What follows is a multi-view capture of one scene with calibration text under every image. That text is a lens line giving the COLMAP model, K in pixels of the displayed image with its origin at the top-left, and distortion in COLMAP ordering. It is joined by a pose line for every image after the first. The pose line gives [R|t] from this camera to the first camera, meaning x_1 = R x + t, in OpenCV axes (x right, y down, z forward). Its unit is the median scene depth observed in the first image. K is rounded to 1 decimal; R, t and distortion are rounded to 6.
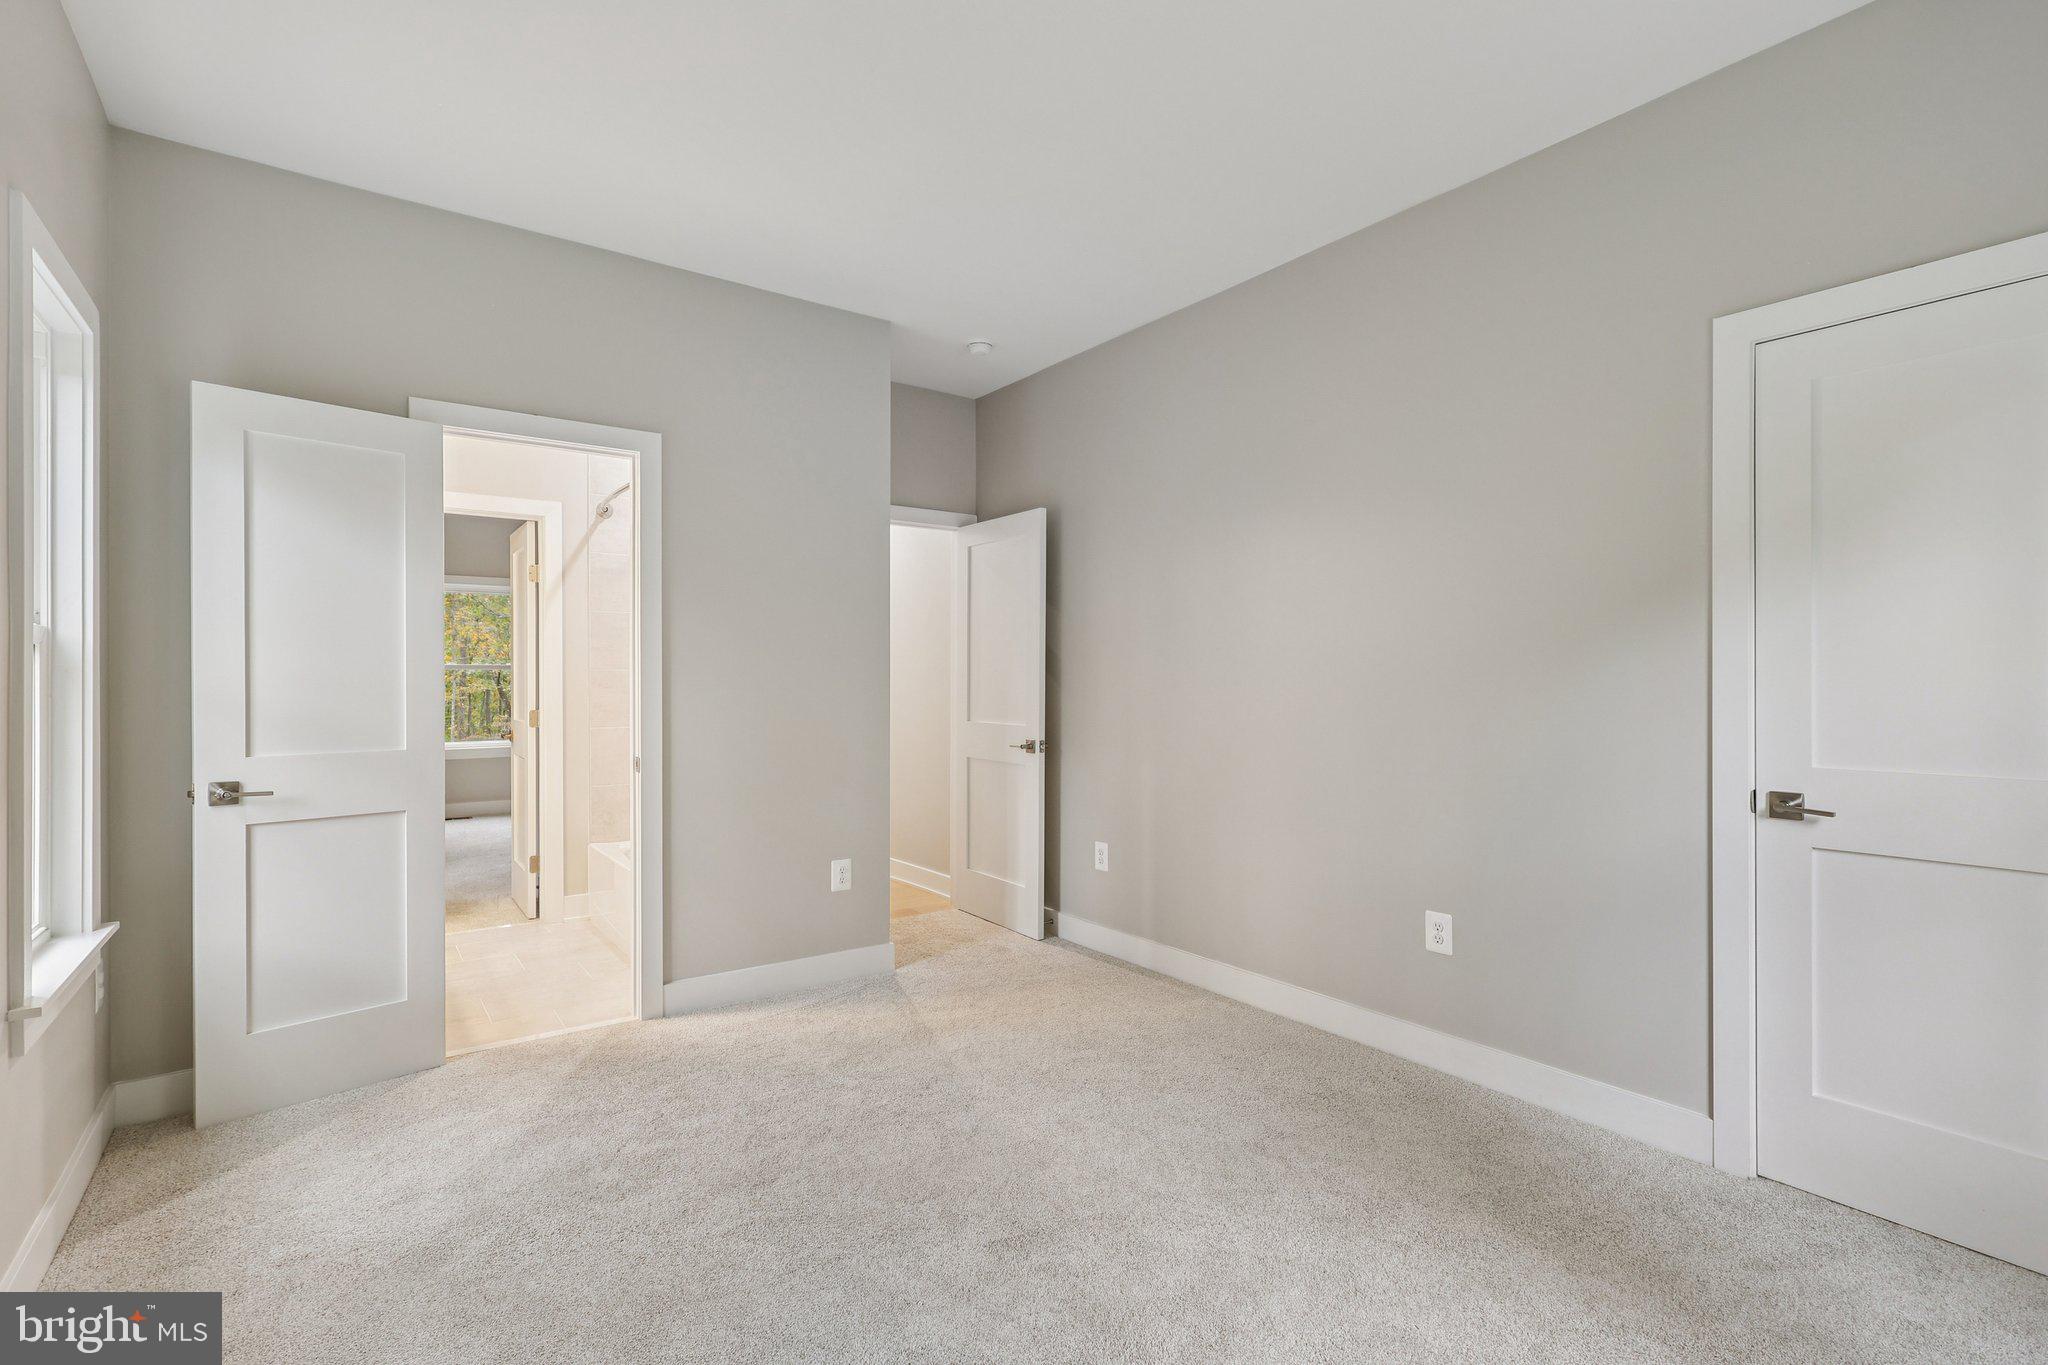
lens RADIAL K [[959.2, 0, 1033.0], [0, 959.2, 681.4], [0, 0, 1]] dist [0.003349, 0.000923]
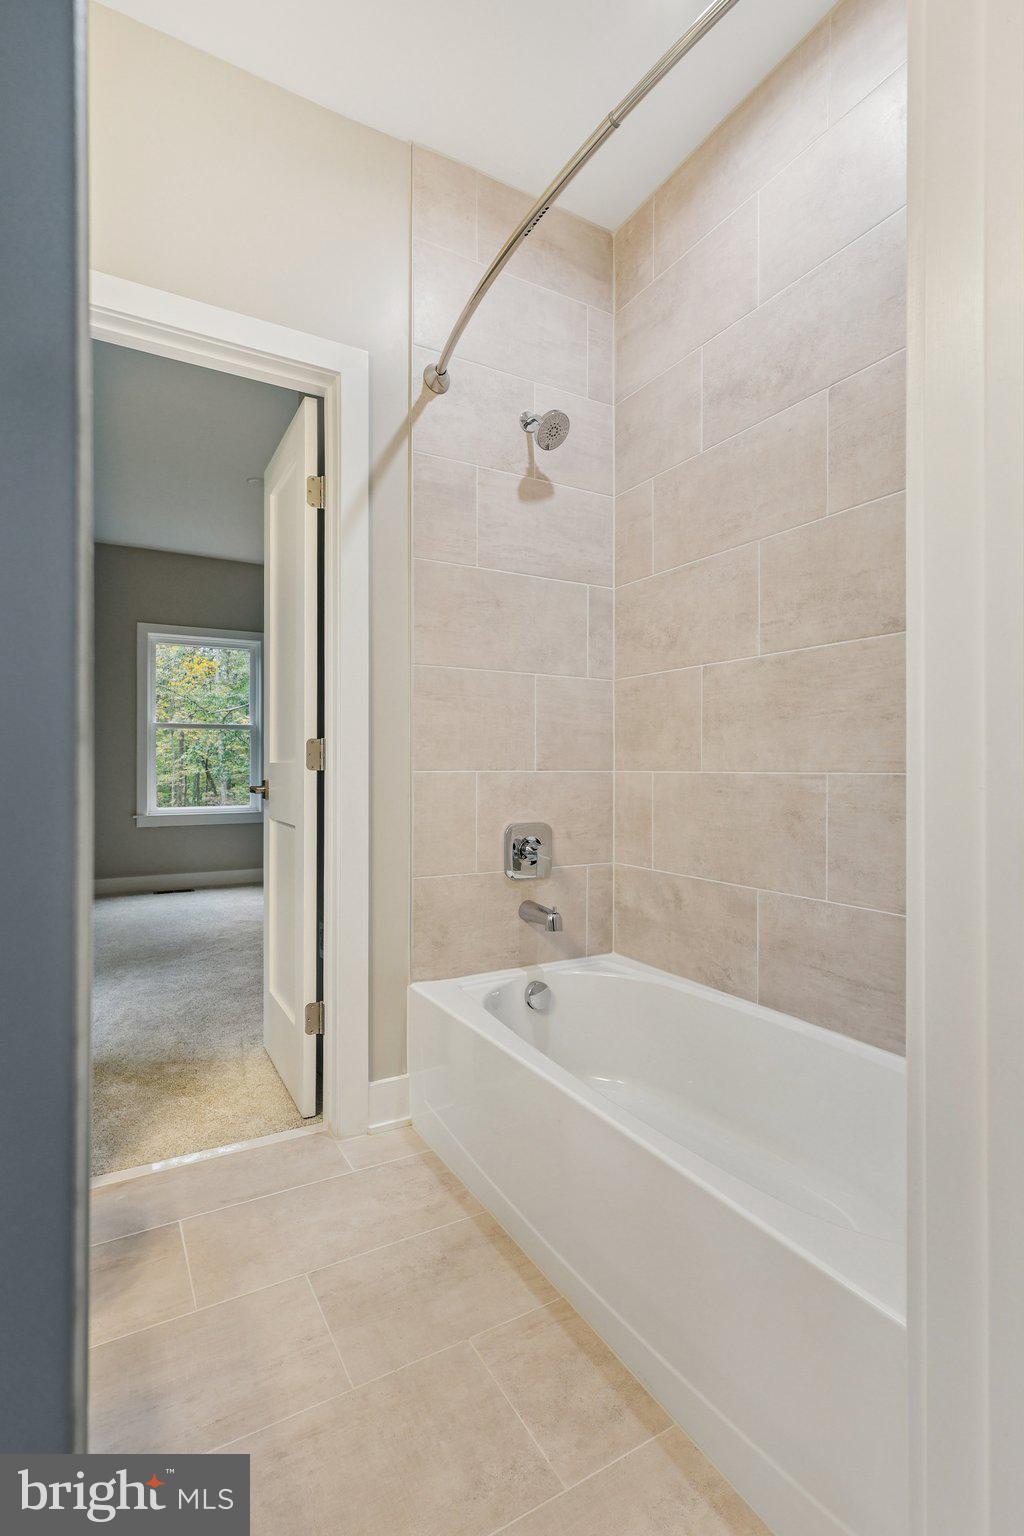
lens RADIAL K [[719.4, 0, 504.2], [0, 719.4, 763.6], [0, 0, 1]] dist [0.003349, 0.000923]
pose [[0.993592, 0.000056, -0.113024, -0.361491], [-0.001120, 0.999956, -0.009350, 0.047391], [0.113018, 0.009417, 0.993548, 0.595849]]
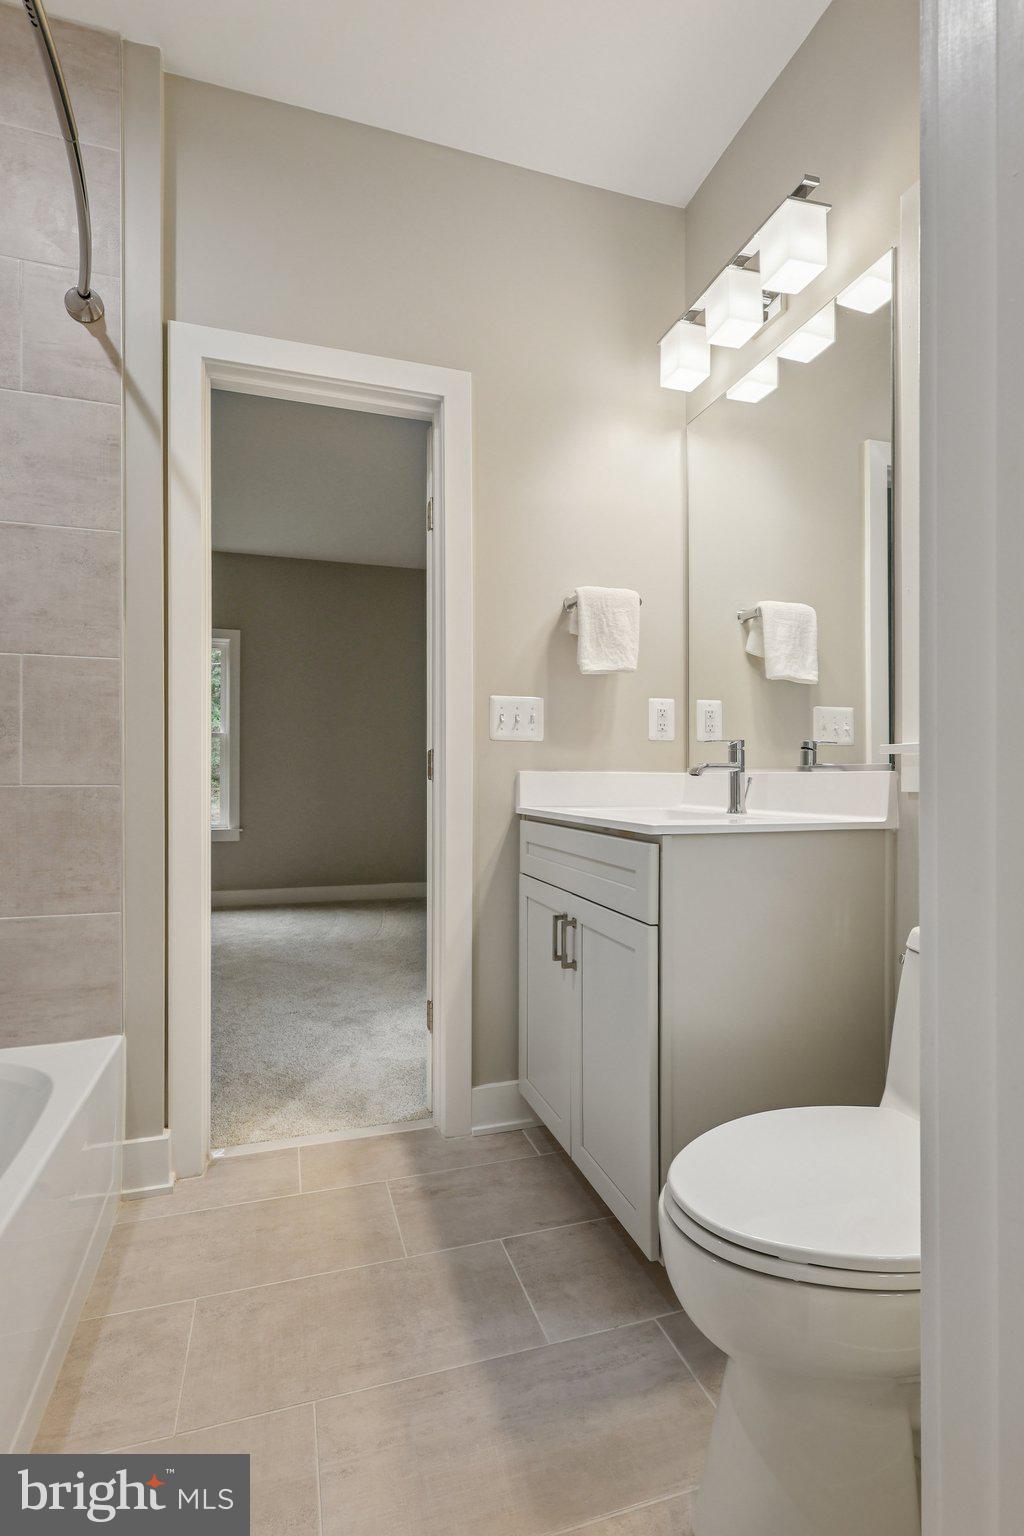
lens RADIAL K [[719.4, 0, 506.3], [0, 719.4, 770.8], [0, 0, 1]] dist [0.003349, 0.000923]
pose [[-0.944736, 0.002699, 0.327822, -0.570703], [0.001006, 0.999985, -0.005334, 0.045905], [-0.327832, -0.004710, -0.944724, 1.022864]]
